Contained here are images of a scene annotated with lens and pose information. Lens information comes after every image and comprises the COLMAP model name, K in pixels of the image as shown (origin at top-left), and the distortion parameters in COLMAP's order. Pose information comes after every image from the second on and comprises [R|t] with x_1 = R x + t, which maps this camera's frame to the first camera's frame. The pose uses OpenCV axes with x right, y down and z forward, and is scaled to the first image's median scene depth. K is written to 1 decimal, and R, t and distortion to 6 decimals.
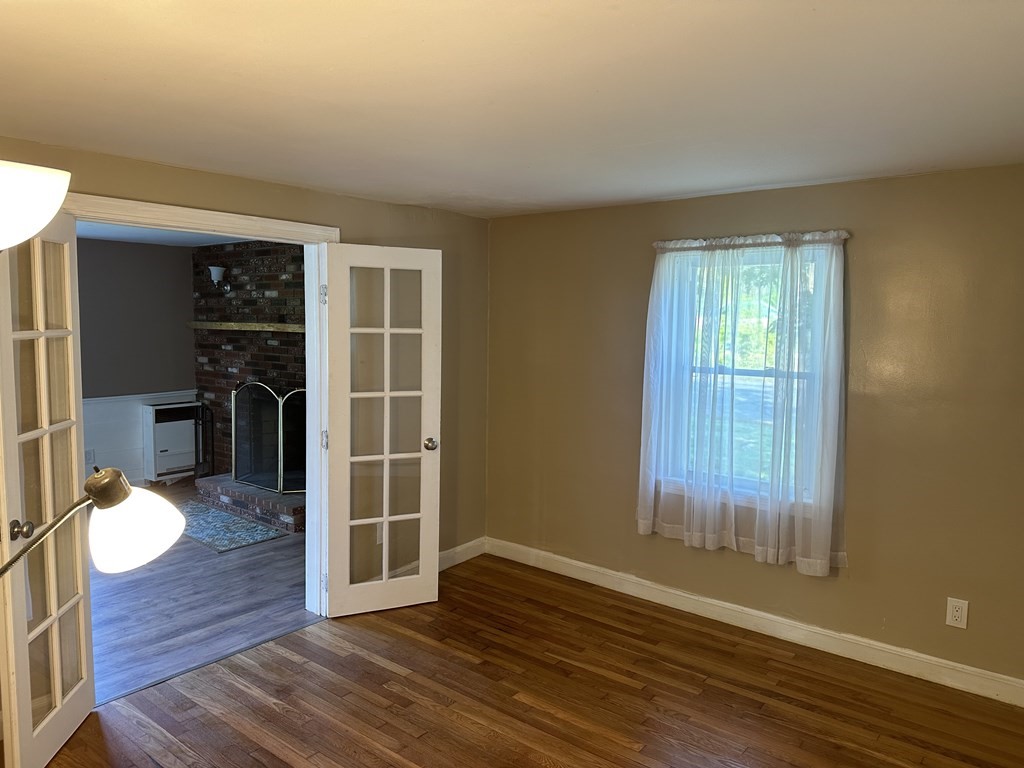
lens RADIAL K [[716.0, 0, 513.4], [0, 716.0, 380.8], [0, 0, 1]] dist [0.036508, -0.005023]
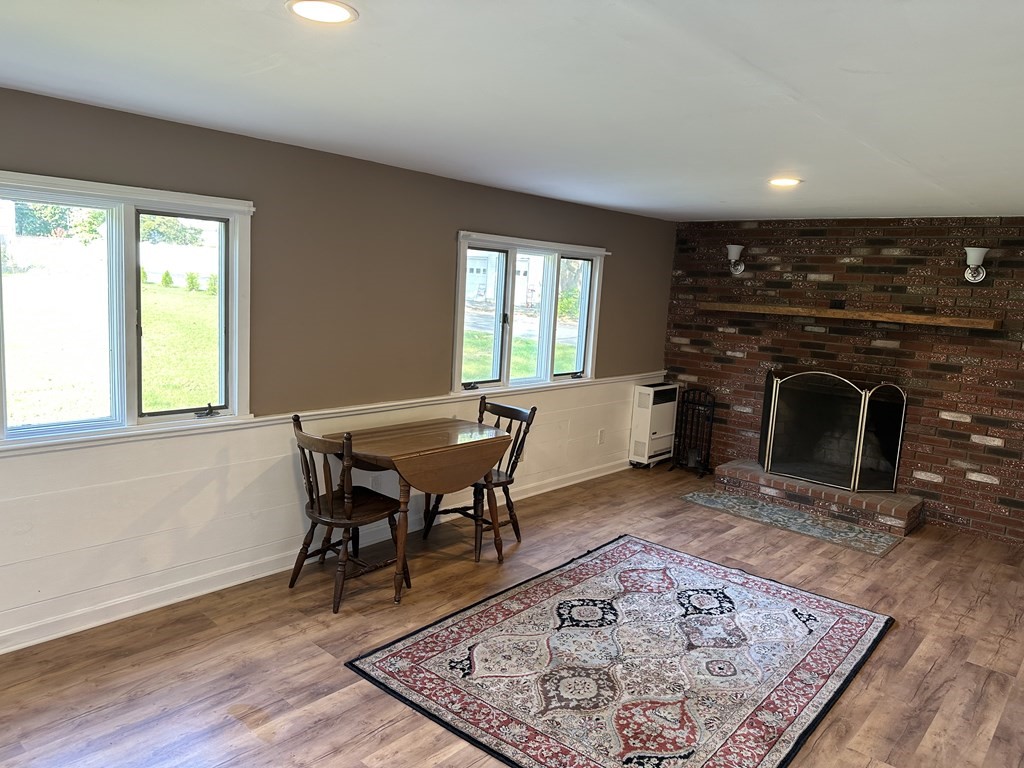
lens RADIAL K [[716.0, 0, 509.8], [0, 716.0, 384.8], [0, 0, 1]] dist [0.036508, -0.005023]
pose [[0.996660, 0.054316, -0.060983, -0.645030], [-0.051241, 0.997388, 0.050898, -0.007658], [0.063588, -0.047604, 0.996840, 0.027615]]
